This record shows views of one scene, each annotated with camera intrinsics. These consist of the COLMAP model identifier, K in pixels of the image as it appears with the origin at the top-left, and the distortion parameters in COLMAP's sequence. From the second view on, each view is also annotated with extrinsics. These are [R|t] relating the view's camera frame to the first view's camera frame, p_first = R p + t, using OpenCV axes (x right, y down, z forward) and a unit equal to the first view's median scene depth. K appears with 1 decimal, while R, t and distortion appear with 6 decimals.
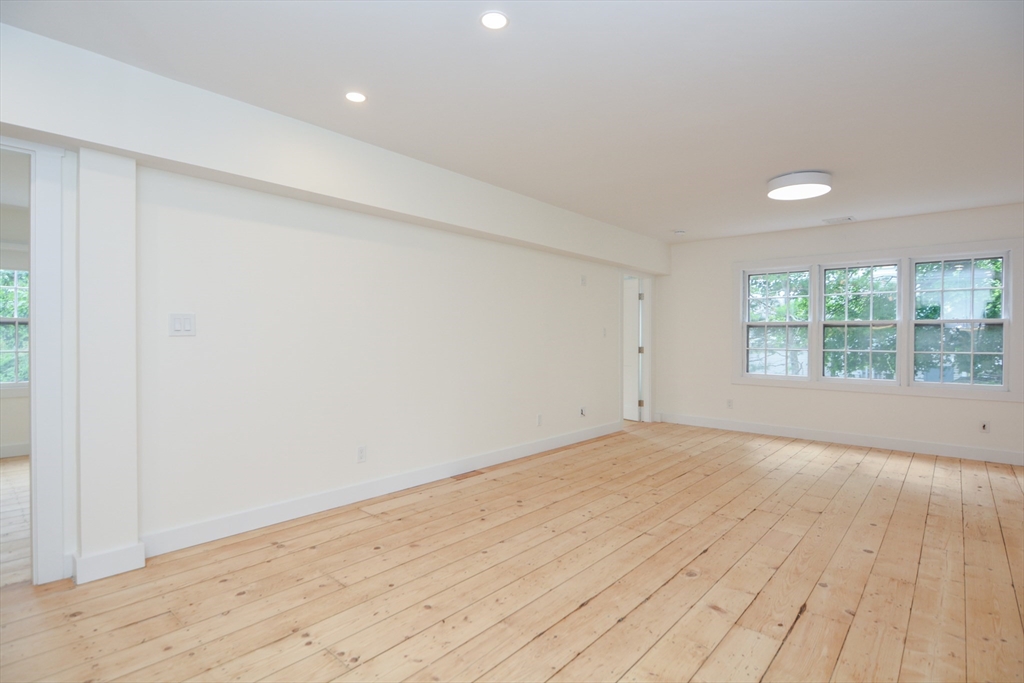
lens RADIAL K [[510.4, 0, 512.0], [0, 510.4, 341.5], [0, 0, 1]] dist [-0.000428, -0.001100]
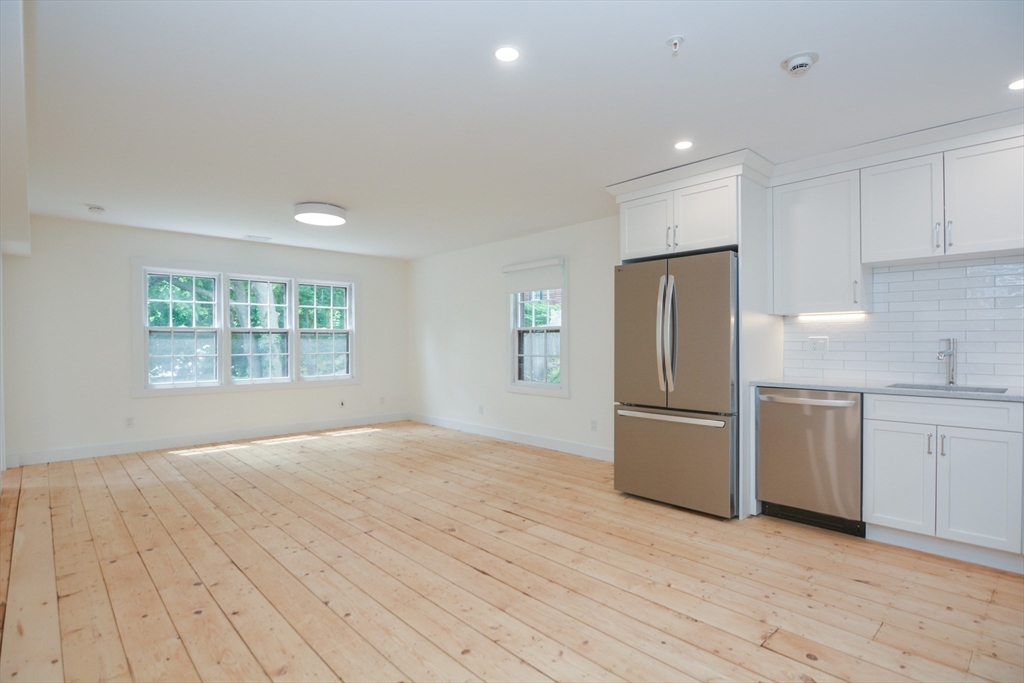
lens RADIAL K [[510.6, 0, 512.0], [0, 510.6, 341.5], [0, 0, 1]] dist [-0.022358, 0.000109]
pose [[0.091505, -0.006880, 0.995781, -0.588460], [0.015821, 0.999860, 0.005454, -0.012732], [-0.995679, 0.015255, 0.091601, 0.475672]]
